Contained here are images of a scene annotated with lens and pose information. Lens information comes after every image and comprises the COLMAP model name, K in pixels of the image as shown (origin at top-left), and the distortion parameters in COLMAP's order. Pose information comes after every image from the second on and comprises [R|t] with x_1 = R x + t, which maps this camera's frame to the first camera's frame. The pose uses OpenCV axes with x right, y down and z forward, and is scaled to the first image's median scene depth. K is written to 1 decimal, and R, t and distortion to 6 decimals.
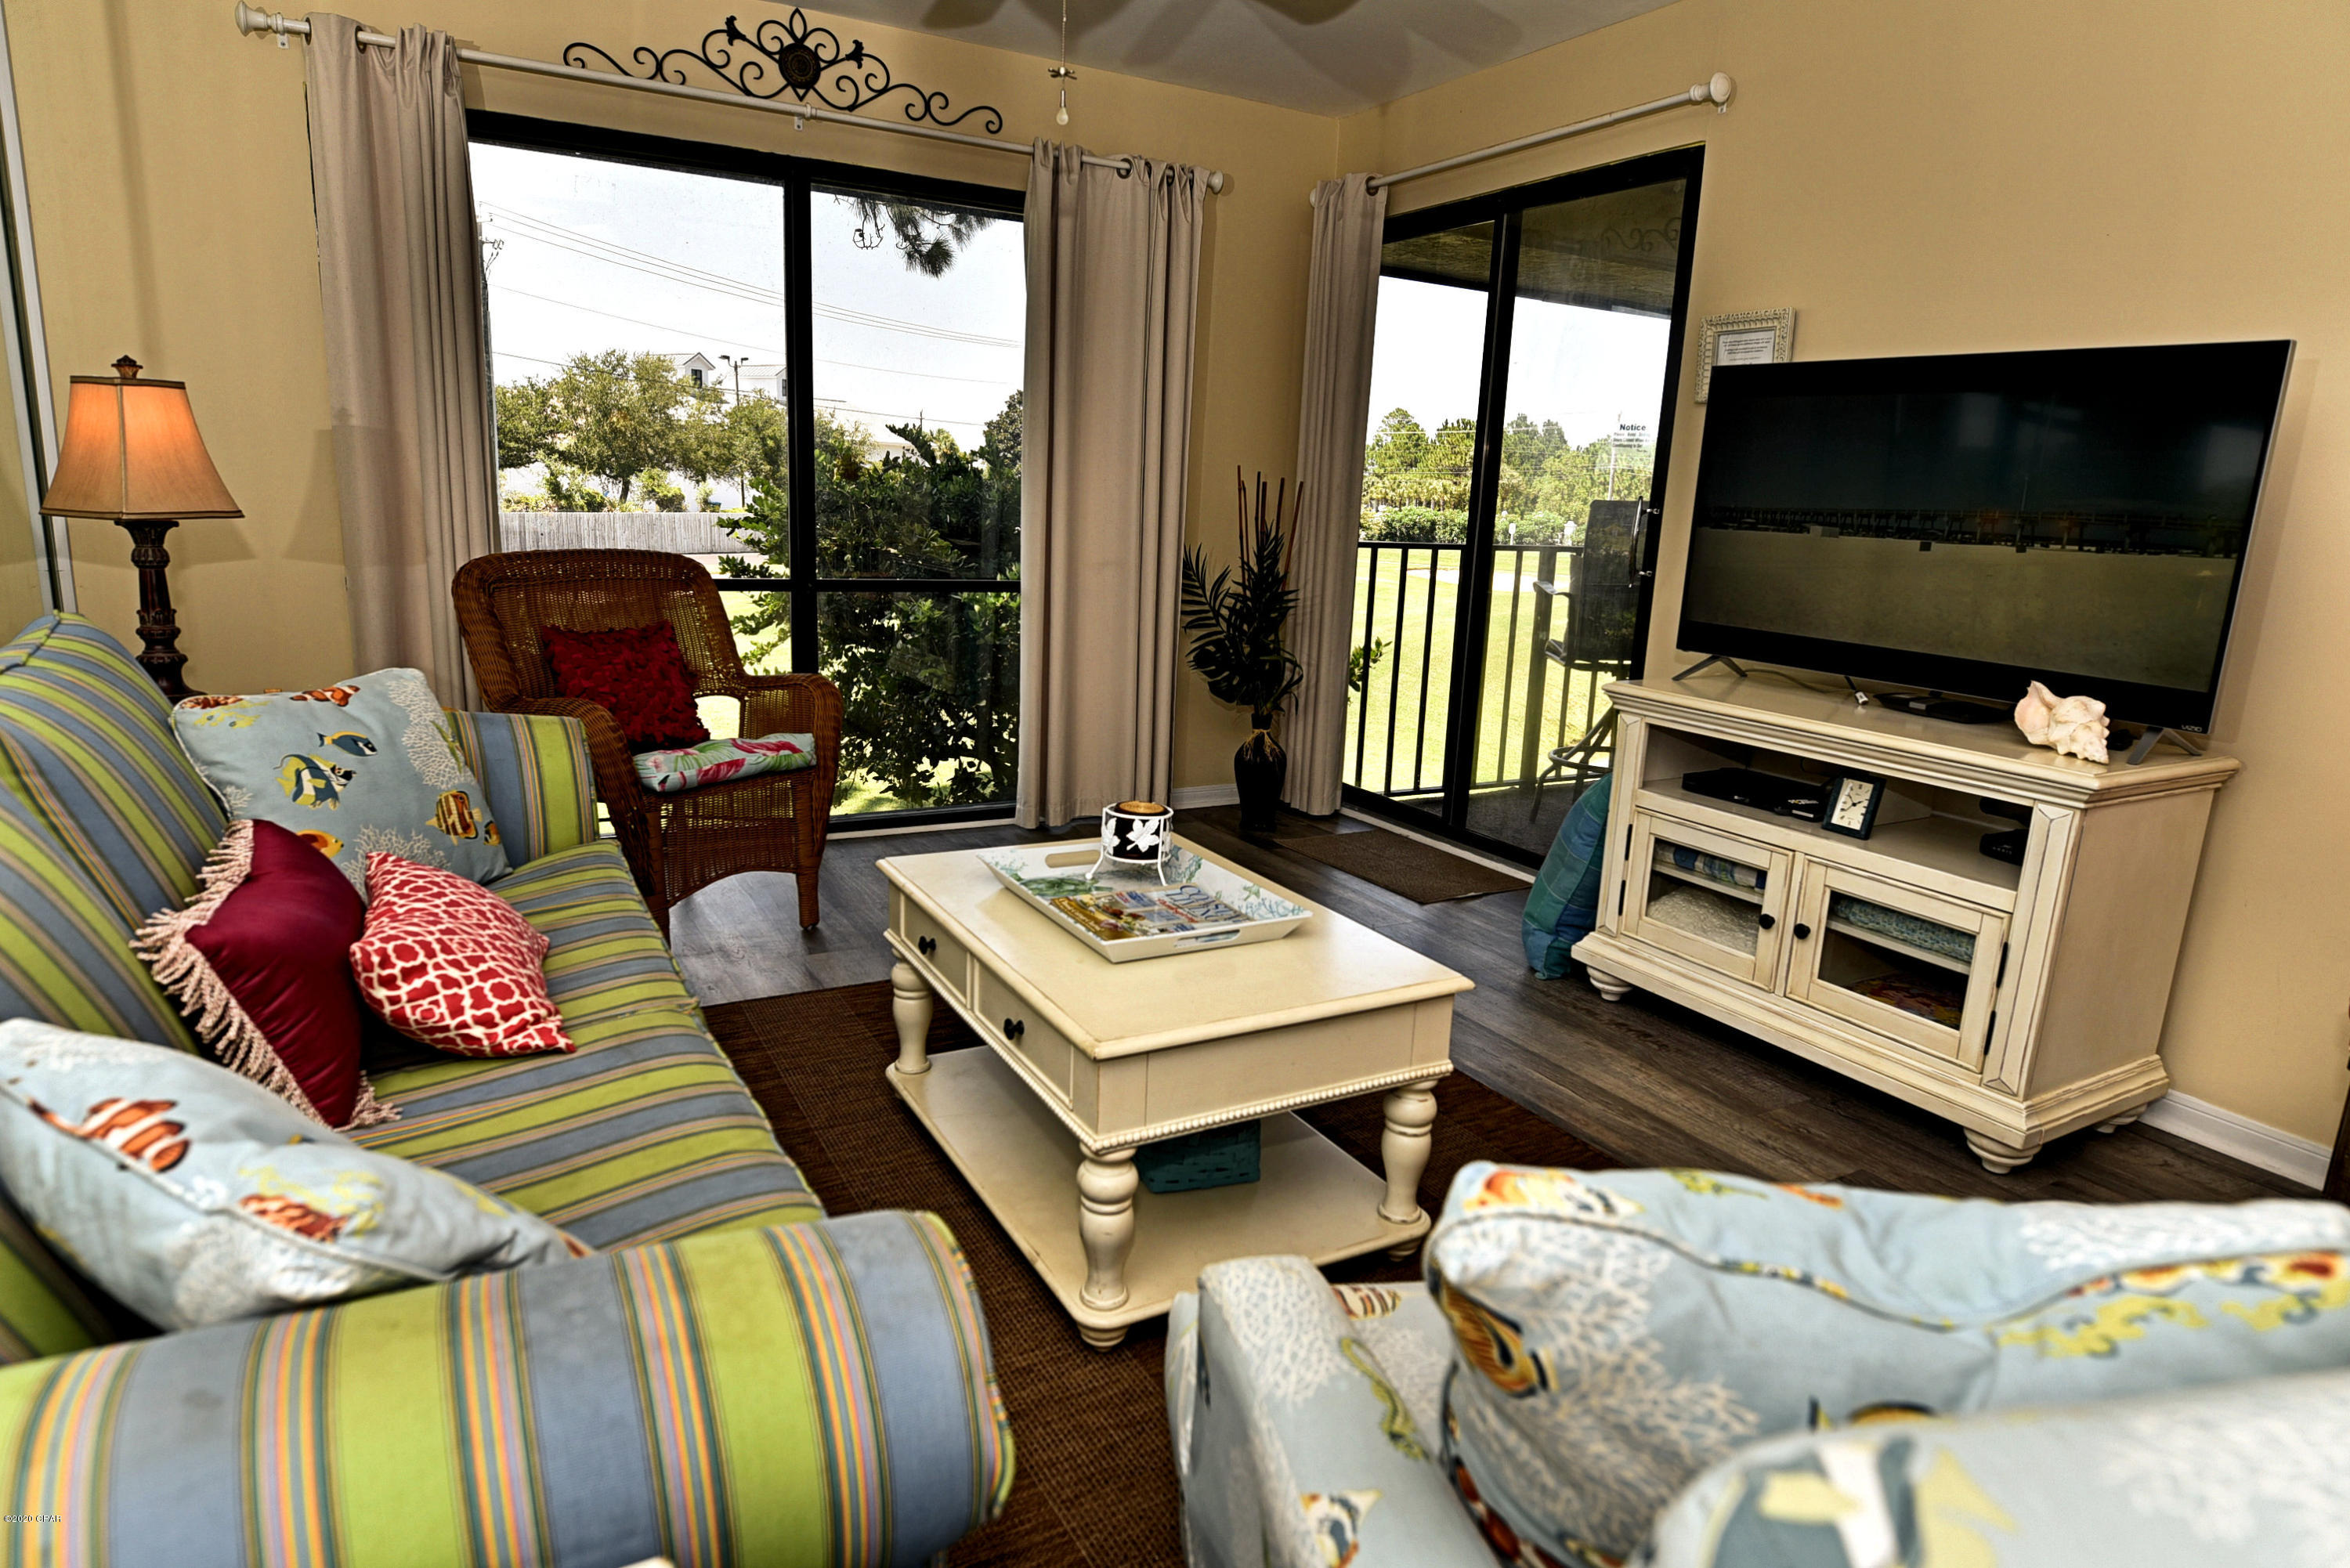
lens RADIAL K [[1355.7, 0, 1191.6], [0, 1355.7, 792.5], [0, 0, 1]] dist [-0.023308, 0.001664]
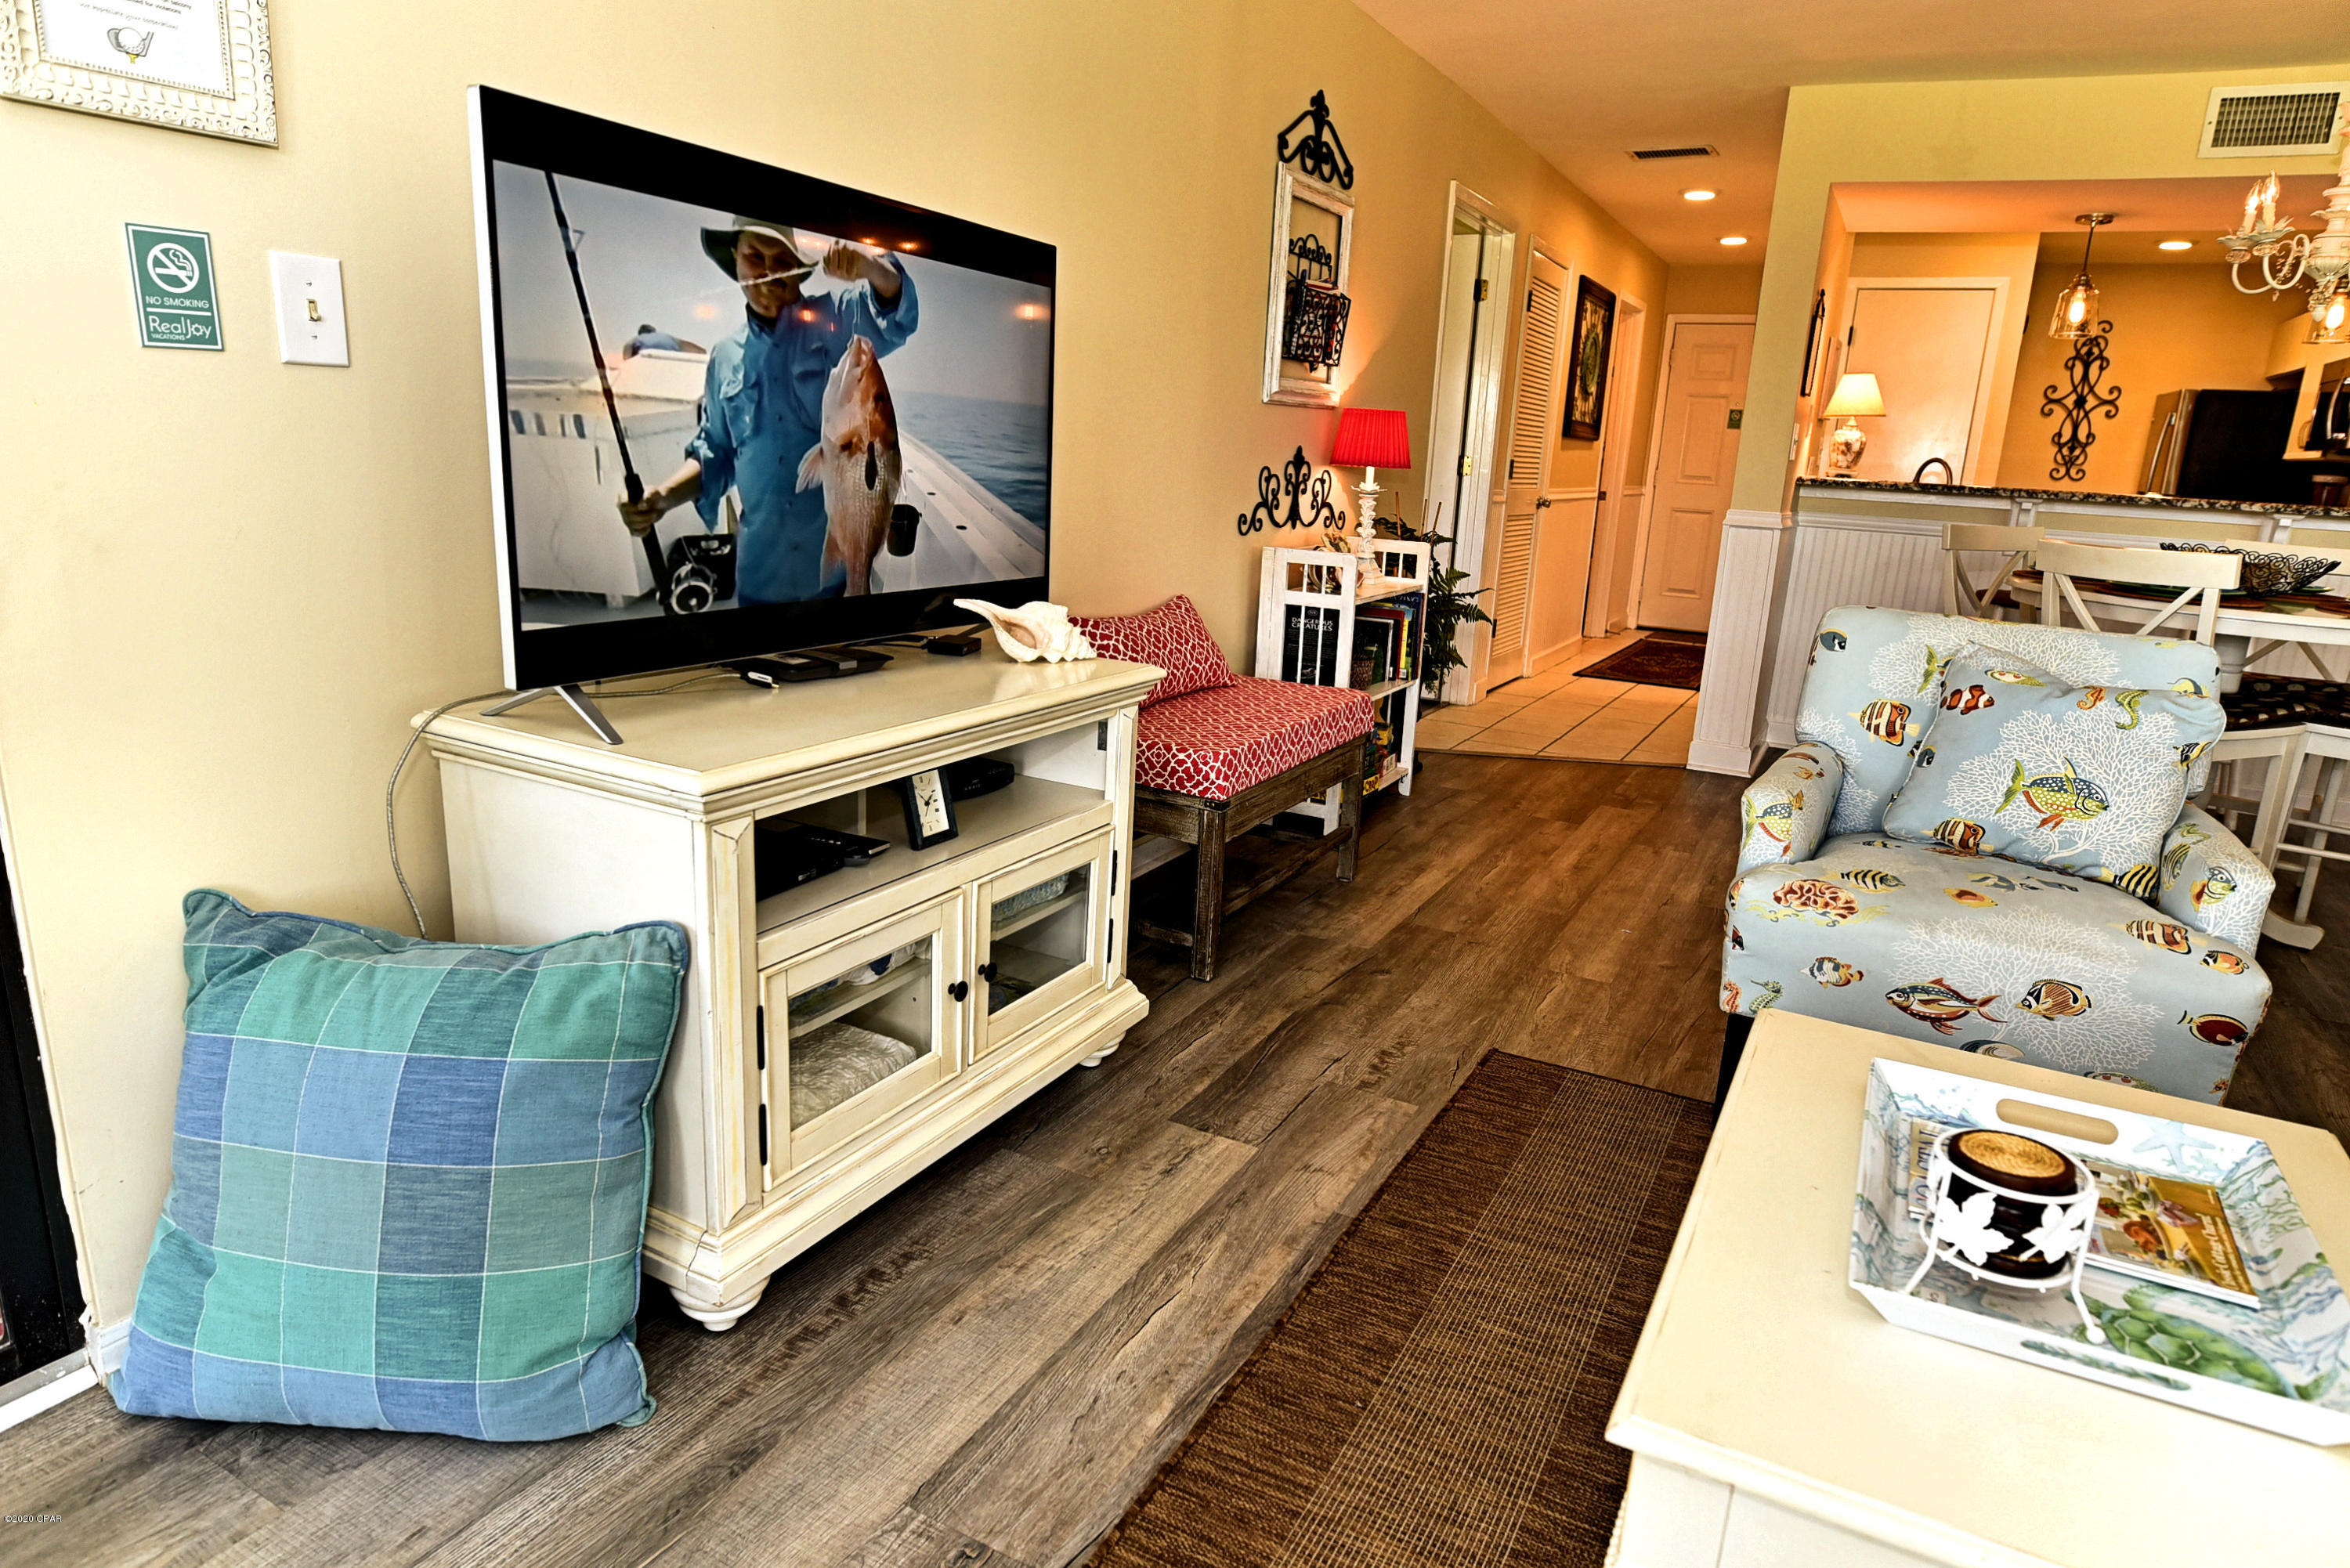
lens RADIAL K [[1355.7, 0, 1179.2], [0, 1355.7, 789.4], [0, 0, 1]] dist [-0.023308, 0.001664]
pose [[-0.522545, -0.277410, 0.806220, -0.140130], [0.120288, 0.912144, 0.391821, -0.200434], [-0.844084, 0.301723, -0.443267, 0.869458]]
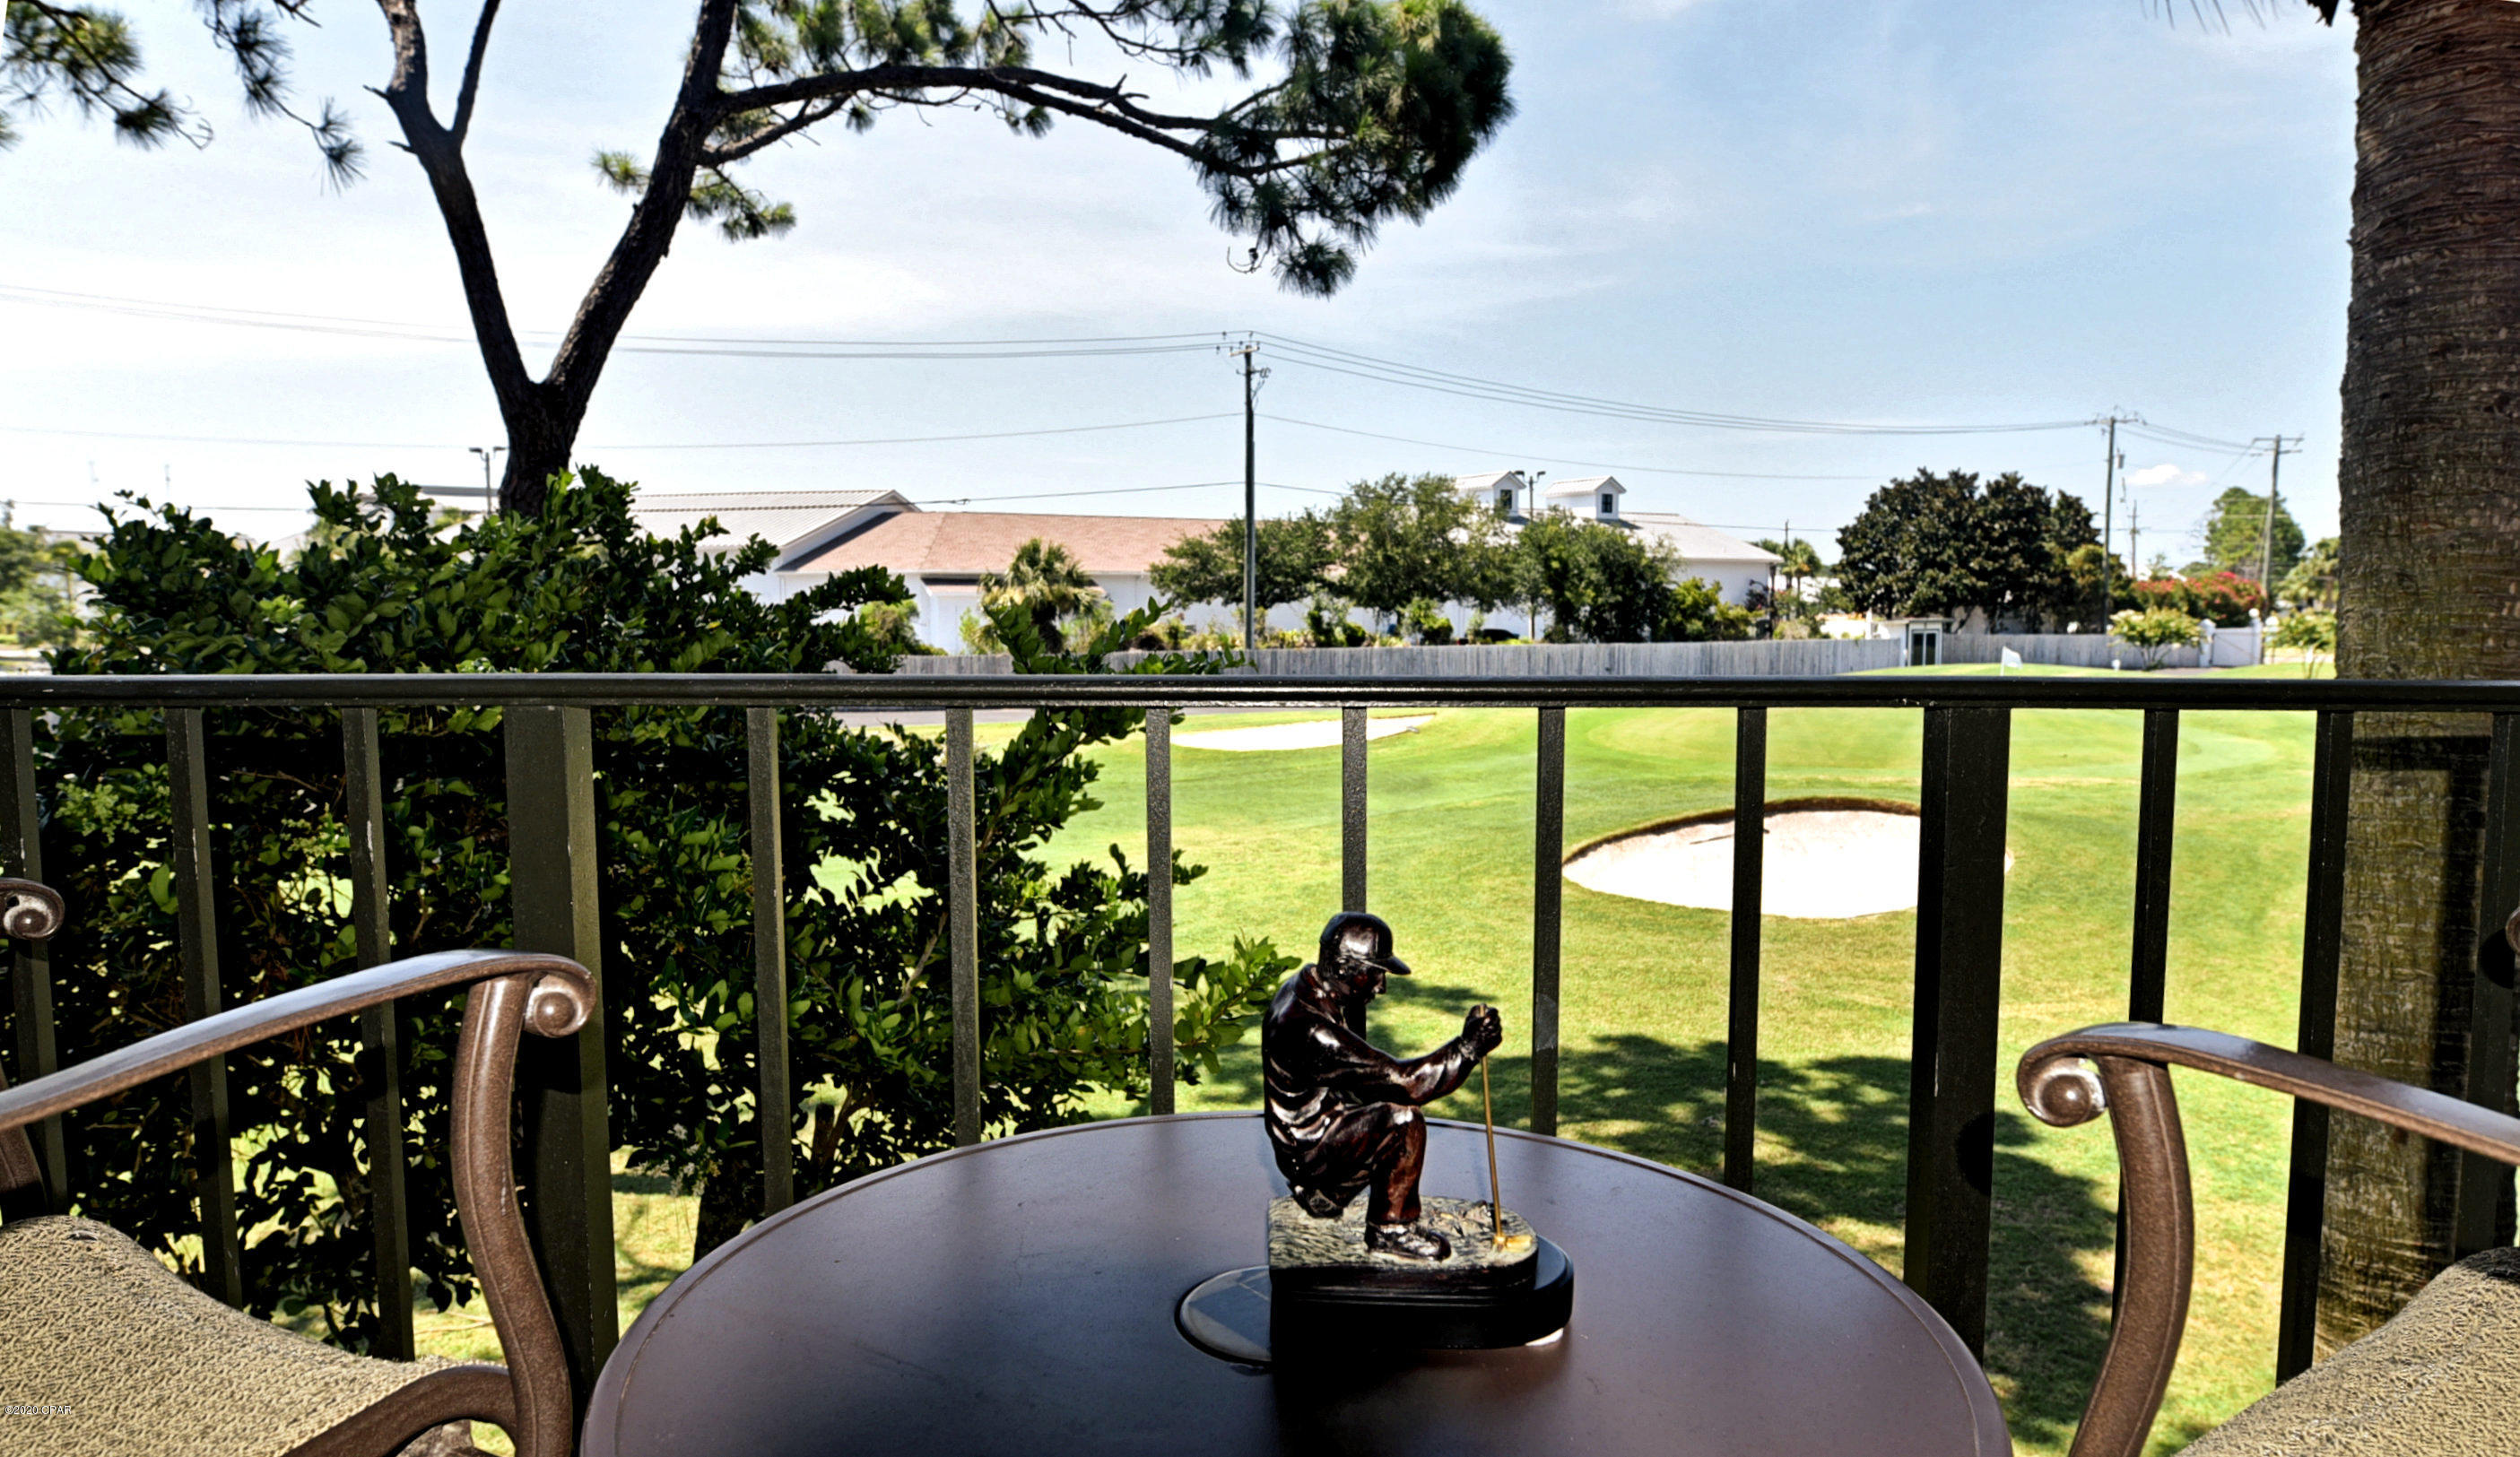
lens RADIAL K [[1561.6, 0, 1288.2], [0, 1561.6, 741.6], [0, 0, 1]] dist [-0.014813, 0.002823]
pose [[0.866127, 0.005236, -0.499797, 0.043700], [-0.075464, 0.989852, -0.120405, -0.013874], [0.494095, 0.142003, 0.857733, 0.078120]]
